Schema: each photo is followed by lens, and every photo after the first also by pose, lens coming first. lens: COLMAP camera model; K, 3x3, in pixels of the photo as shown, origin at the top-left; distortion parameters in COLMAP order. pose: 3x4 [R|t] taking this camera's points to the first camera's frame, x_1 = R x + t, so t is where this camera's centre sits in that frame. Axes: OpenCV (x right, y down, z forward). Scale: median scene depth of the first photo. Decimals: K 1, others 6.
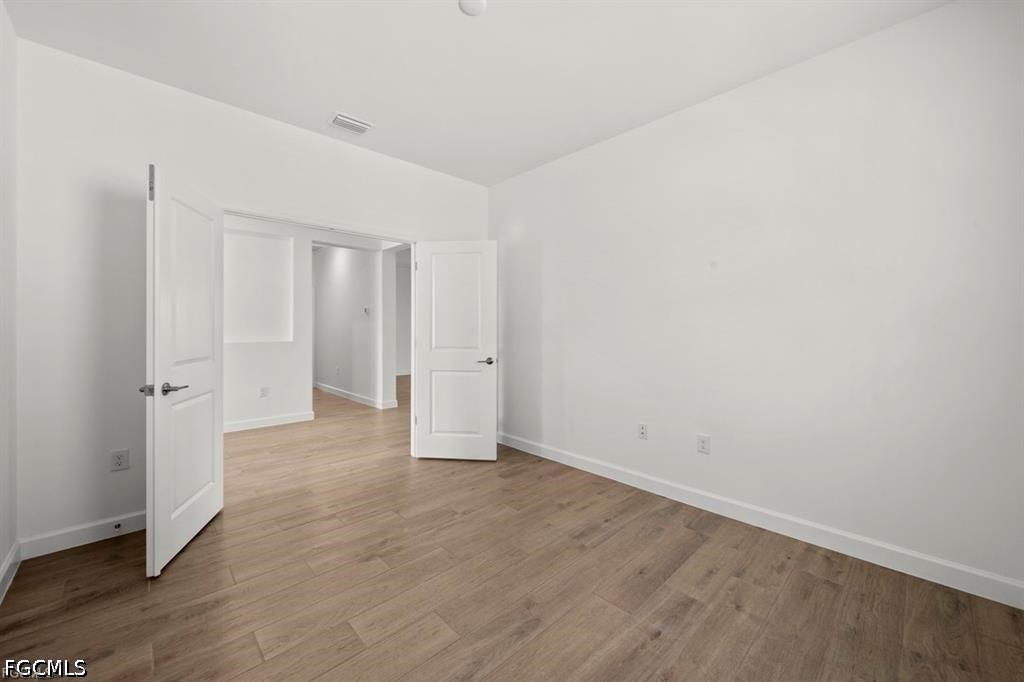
lens RADIAL K [[395.9, 0, 517.6], [0, 395.9, 328.9], [0, 0, 1]] dist [-0.000323, -0.000105]
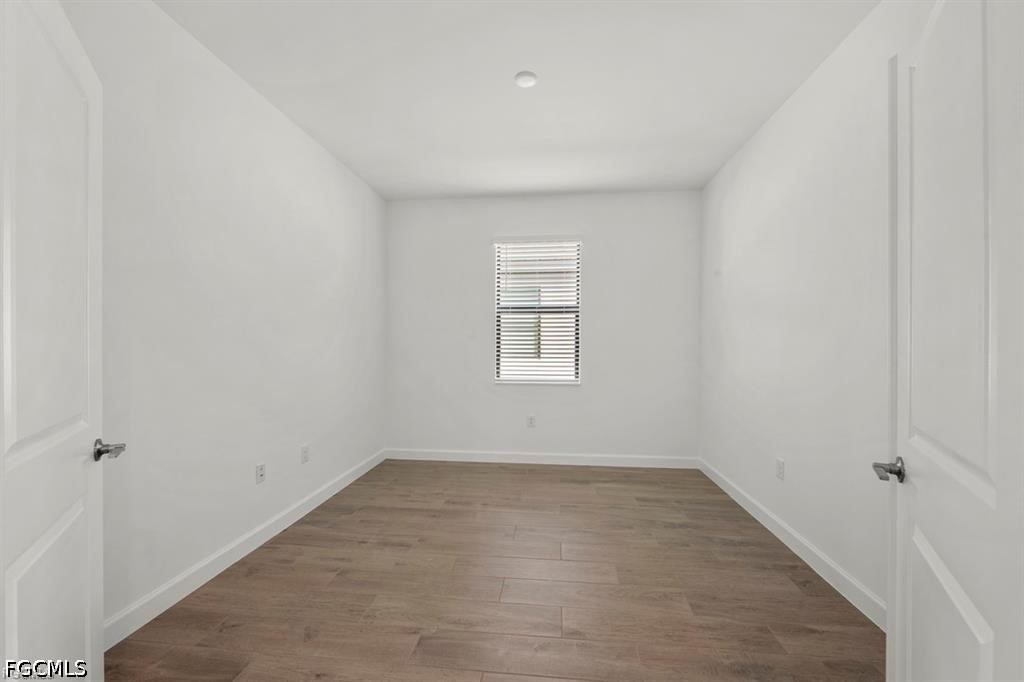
lens RADIAL K [[383.1, 0, 512.0], [0, 383.1, 341.0], [0, 0, 1]] dist [0.000082, 0.000005]
pose [[-0.629241, 0.002545, 0.777206, -0.820981], [0.006016, 0.999981, 0.001596, -0.015799], [-0.777187, 0.005679, -0.629244, 1.436708]]
